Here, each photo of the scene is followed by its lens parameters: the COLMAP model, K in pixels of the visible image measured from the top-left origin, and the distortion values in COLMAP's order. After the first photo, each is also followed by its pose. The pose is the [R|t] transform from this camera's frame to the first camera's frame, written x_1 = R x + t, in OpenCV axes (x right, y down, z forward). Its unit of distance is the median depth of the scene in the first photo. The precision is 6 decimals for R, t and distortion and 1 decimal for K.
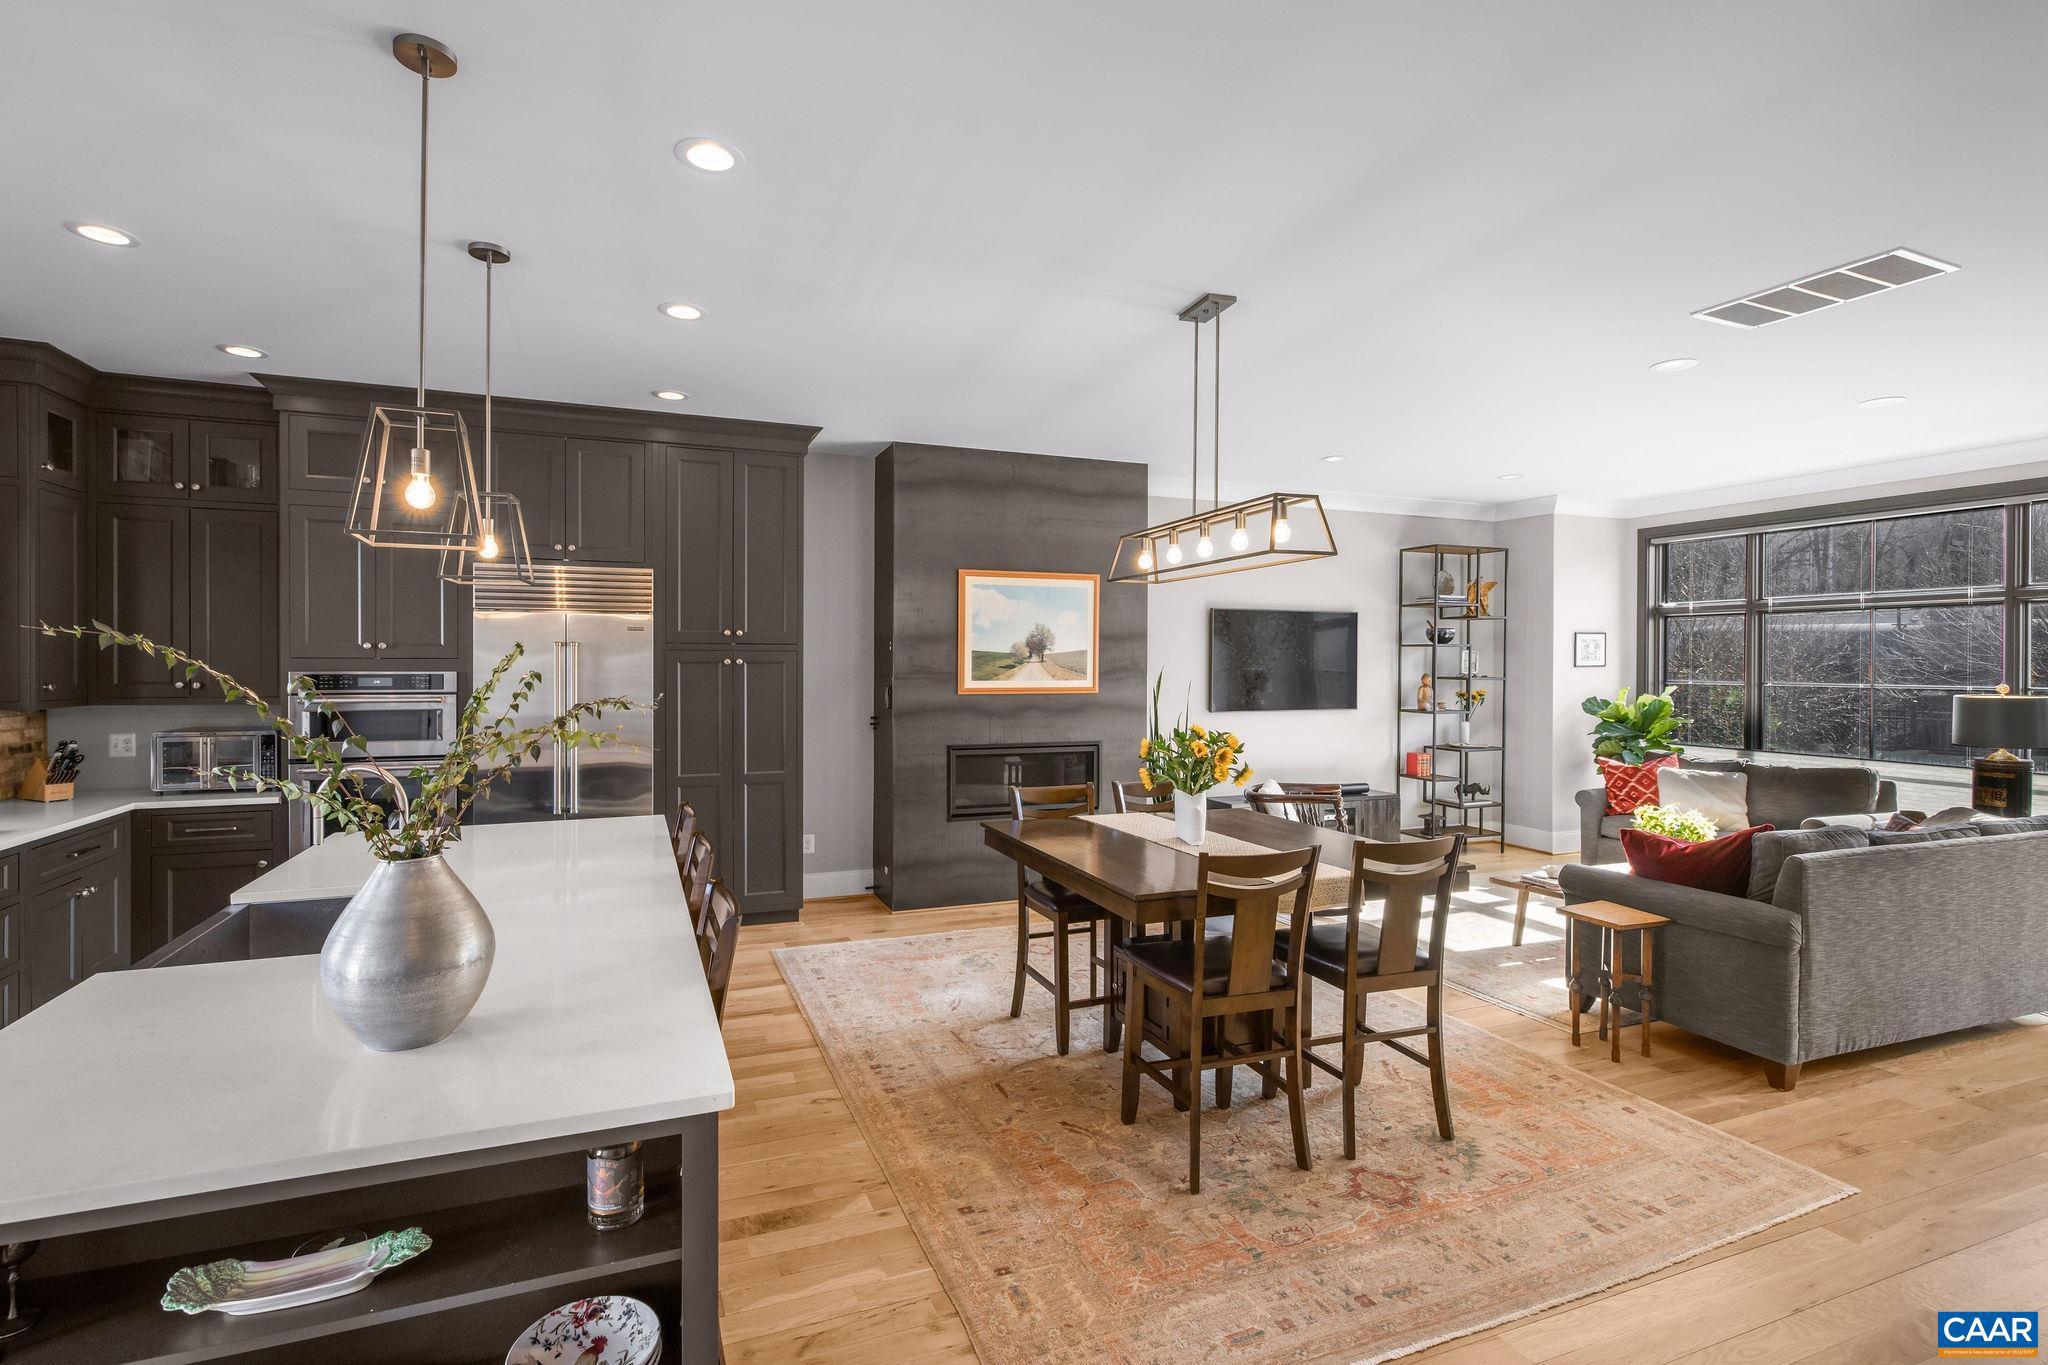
lens RADIAL K [[938.5, 0, 970.0], [0, 938.5, 668.7], [0, 0, 1]] dist [-0.000406, 0.000690]
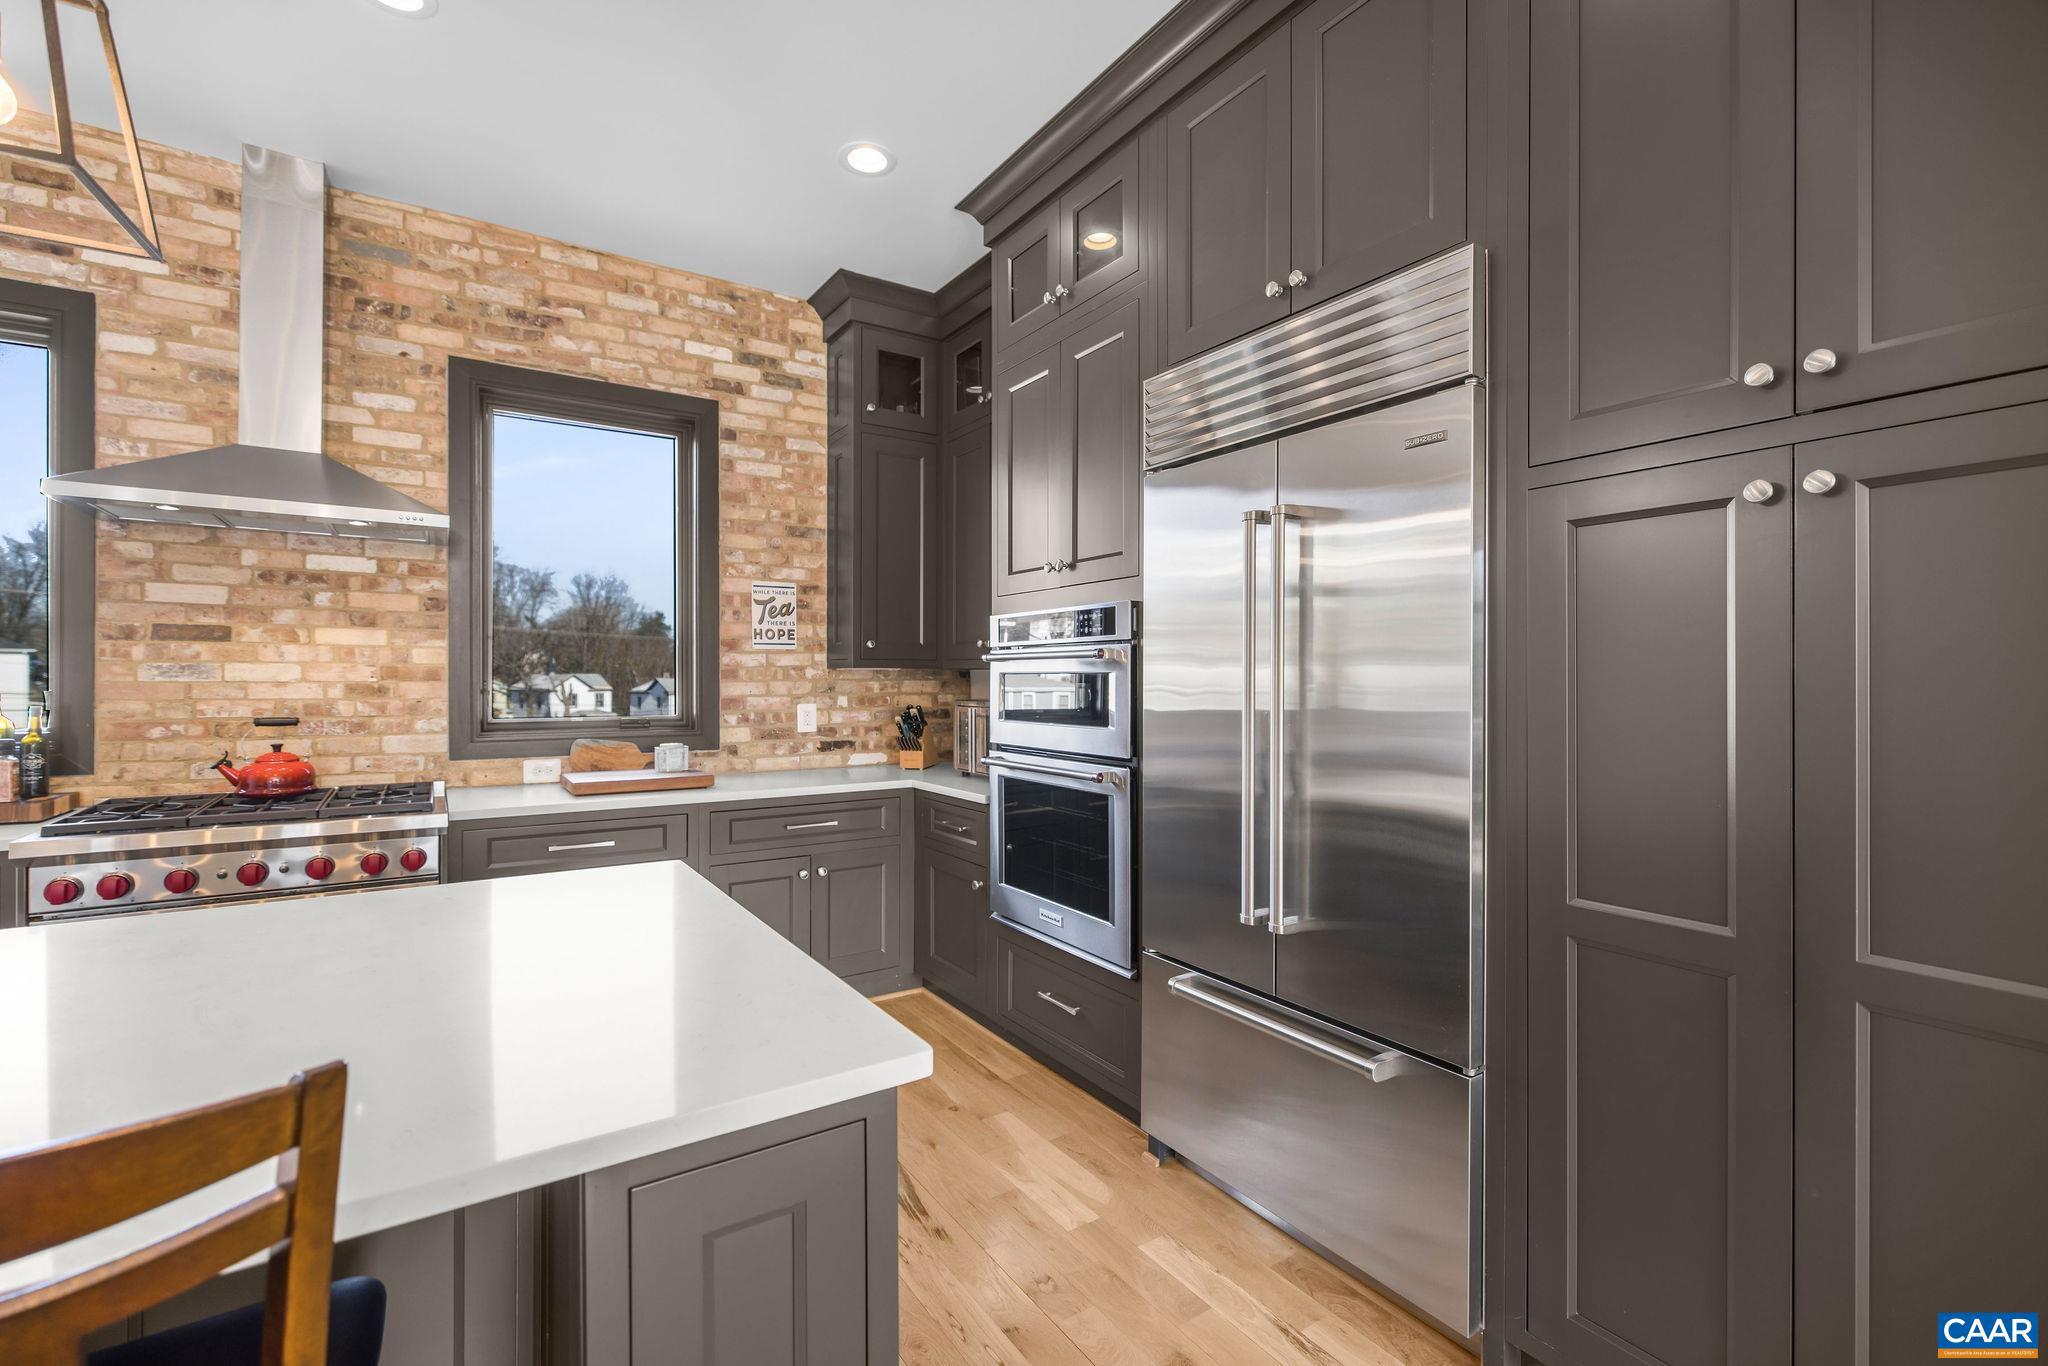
lens RADIAL K [[896.9, 0, 1006.4], [0, 896.9, 675.7], [0, 0, 1]] dist [0.009414, -0.000118]
pose [[0.218339, -0.006487, -0.975851, -0.067378], [-0.008666, 0.999926, -0.008586, 0.046091], [0.975834, 0.010332, 0.218267, 0.754901]]
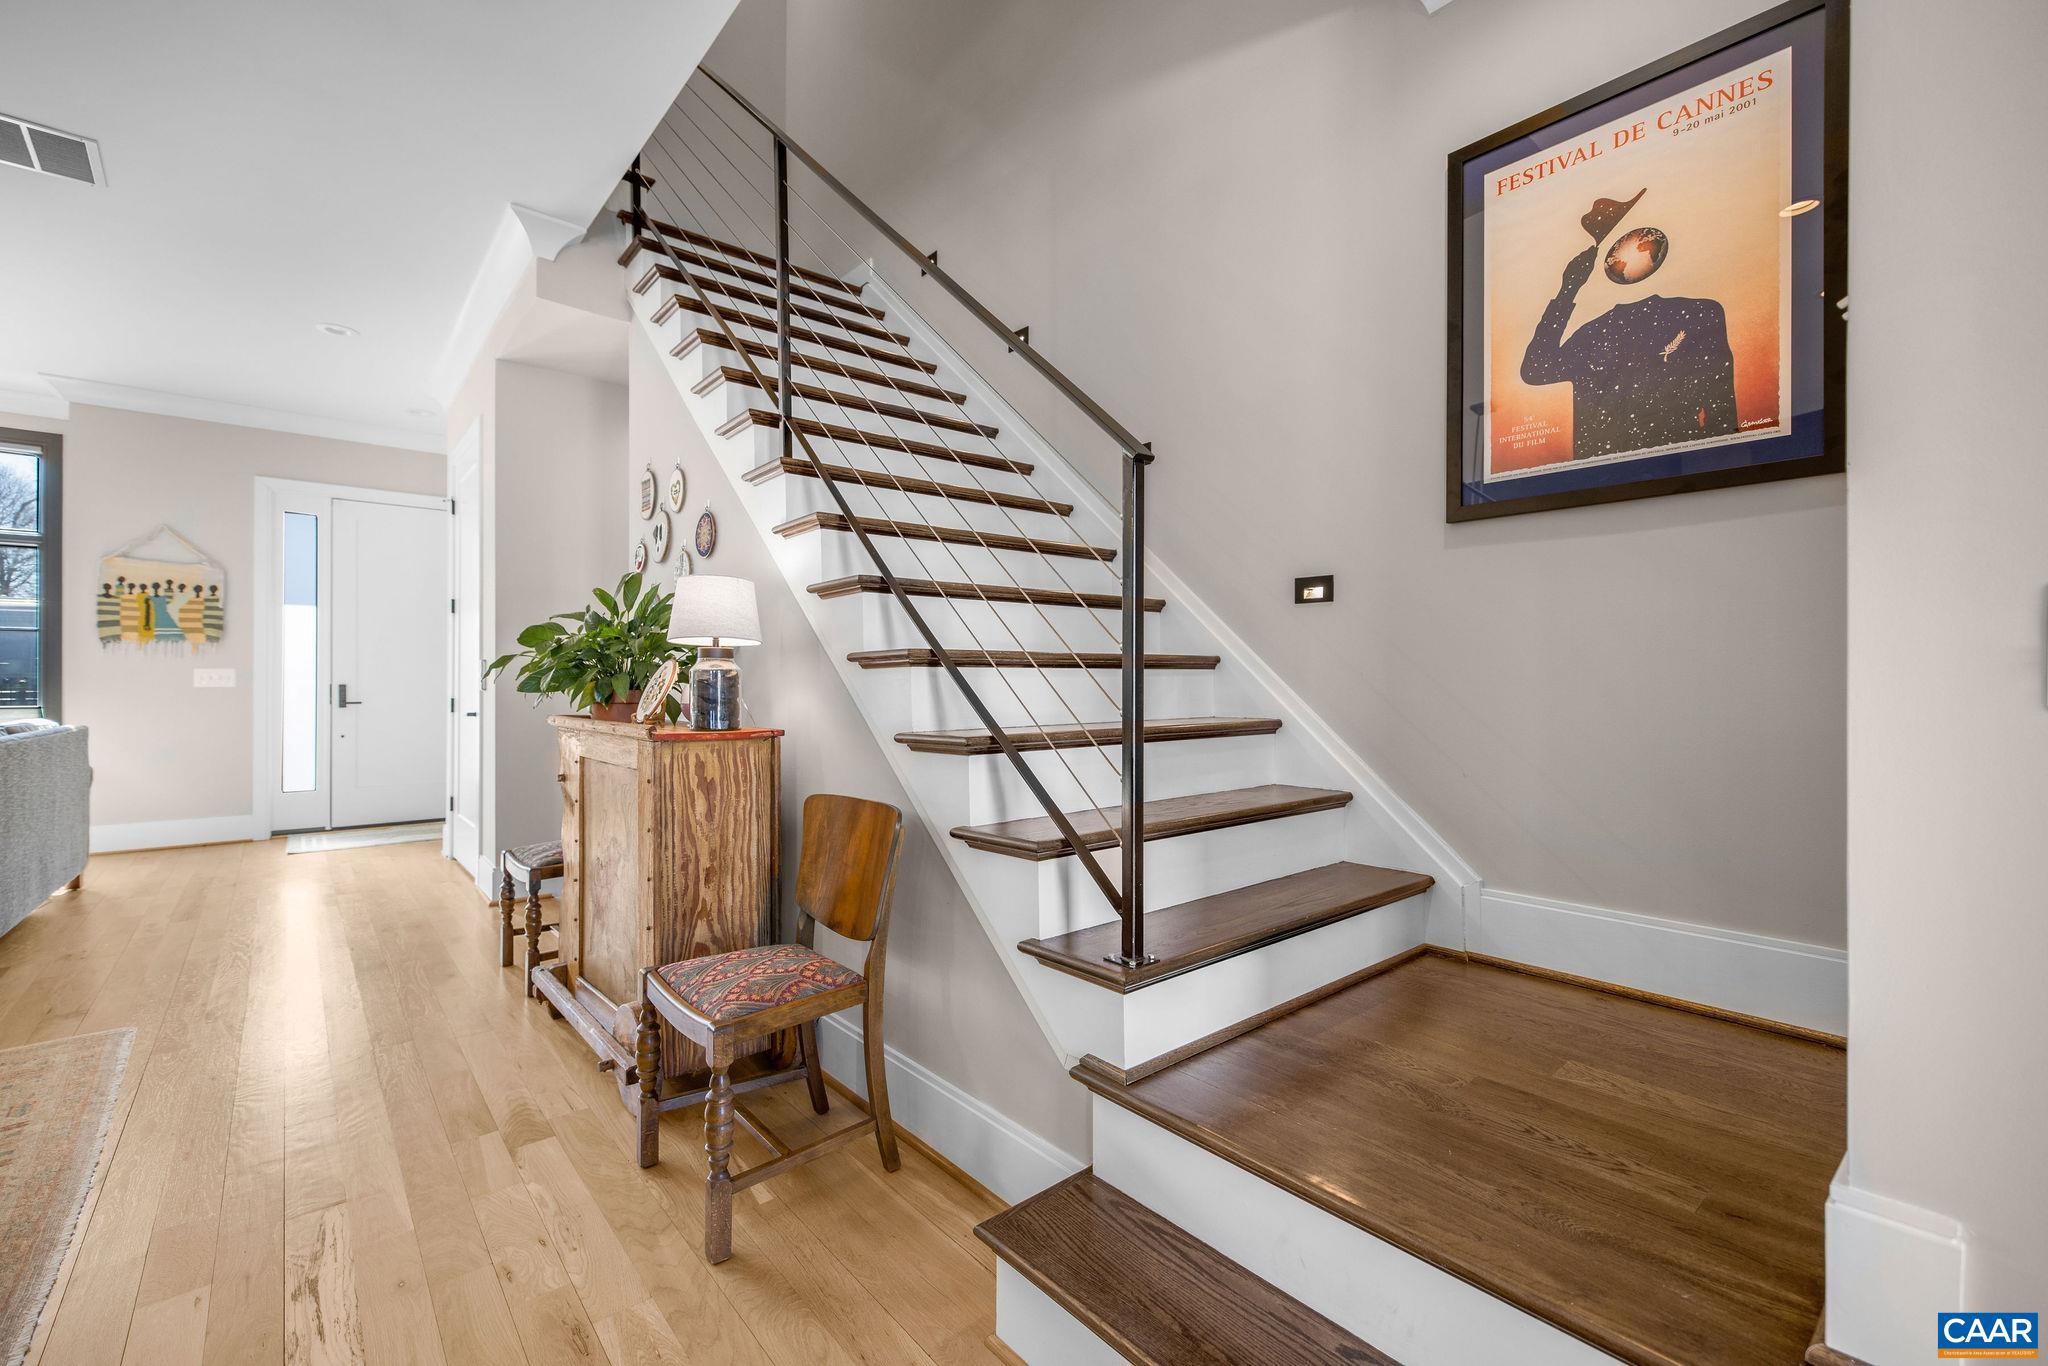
lens RADIAL K [[875.1, 0, 1017.6], [0, 875.1, 679.1], [0, 0, 1]] dist [-0.001363, 0.001240]
pose [[-0.334369, -0.002786, 0.942438, -0.154215], [0.006038, 0.999969, 0.005099, 0.086097], [-0.942423, 0.007395, -0.334342, 0.201432]]
